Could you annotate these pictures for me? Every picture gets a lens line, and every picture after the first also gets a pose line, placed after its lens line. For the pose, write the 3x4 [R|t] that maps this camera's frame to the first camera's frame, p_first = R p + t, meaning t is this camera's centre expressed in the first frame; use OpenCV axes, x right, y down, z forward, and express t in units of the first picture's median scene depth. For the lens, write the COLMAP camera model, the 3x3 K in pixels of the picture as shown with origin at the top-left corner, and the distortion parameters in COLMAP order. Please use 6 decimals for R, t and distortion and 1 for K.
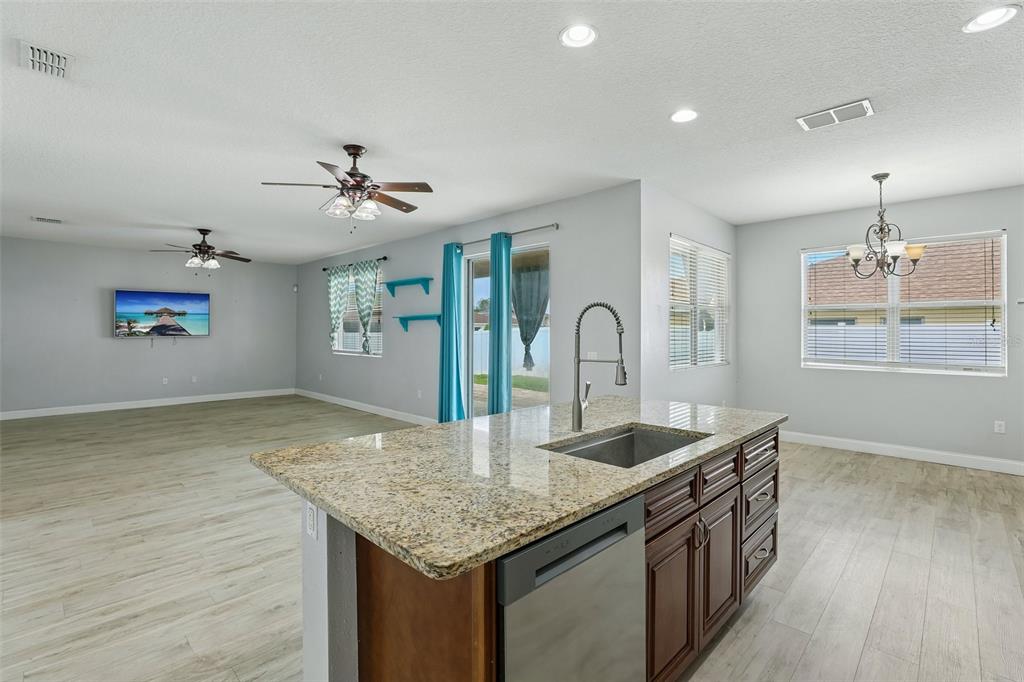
lens RADIAL K [[468.1, 0, 490.3], [0, 468.1, 338.7], [0, 0, 1]] dist [-0.003710, 0.005148]
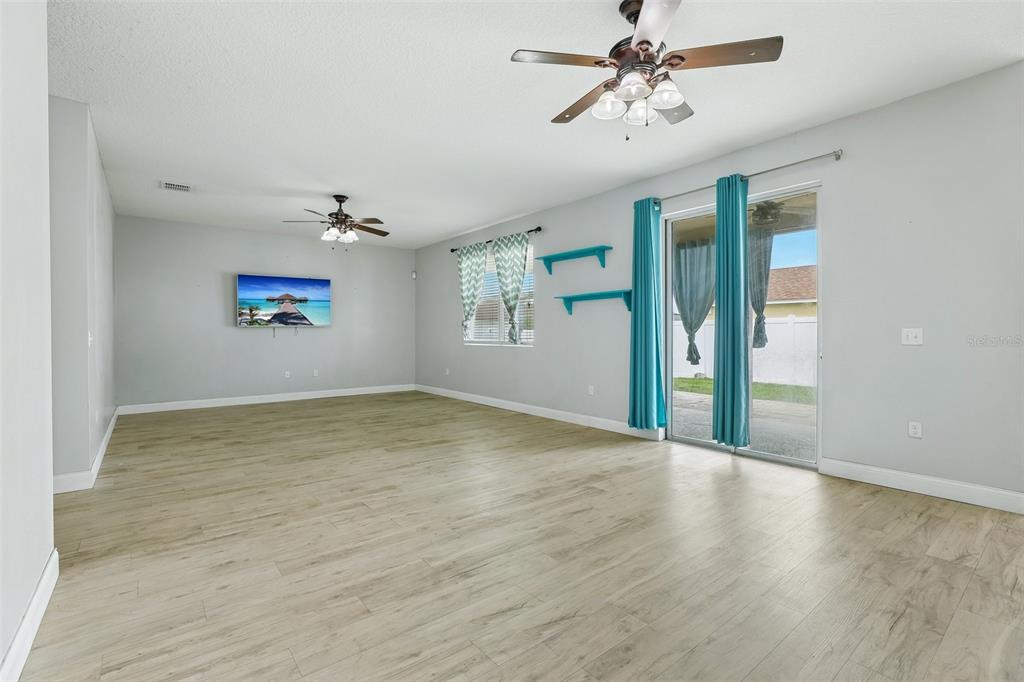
lens RADIAL K [[468.1, 0, 508.7], [0, 468.1, 345.0], [0, 0, 1]] dist [-0.003710, 0.005148]
pose [[0.994334, 0.000325, -0.106302, -0.187203], [0.000772, 0.999947, 0.010278, 0.027666], [0.106300, -0.010302, 0.994281, 0.154350]]
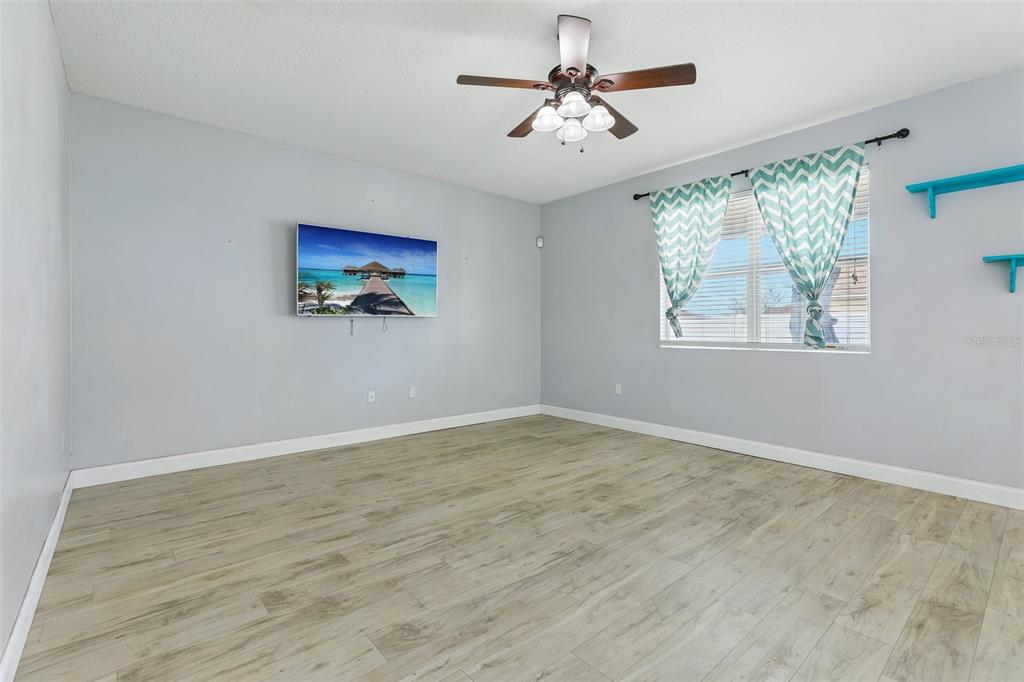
lens RADIAL K [[468.1, 0, 511.2], [0, 468.1, 331.2], [0, 0, 1]] dist [-0.003710, 0.005148]
pose [[0.998598, -0.002562, -0.052863, -0.570432], [0.002254, 0.999980, -0.005888, 0.019218], [0.052877, 0.005760, 0.998584, 0.525815]]
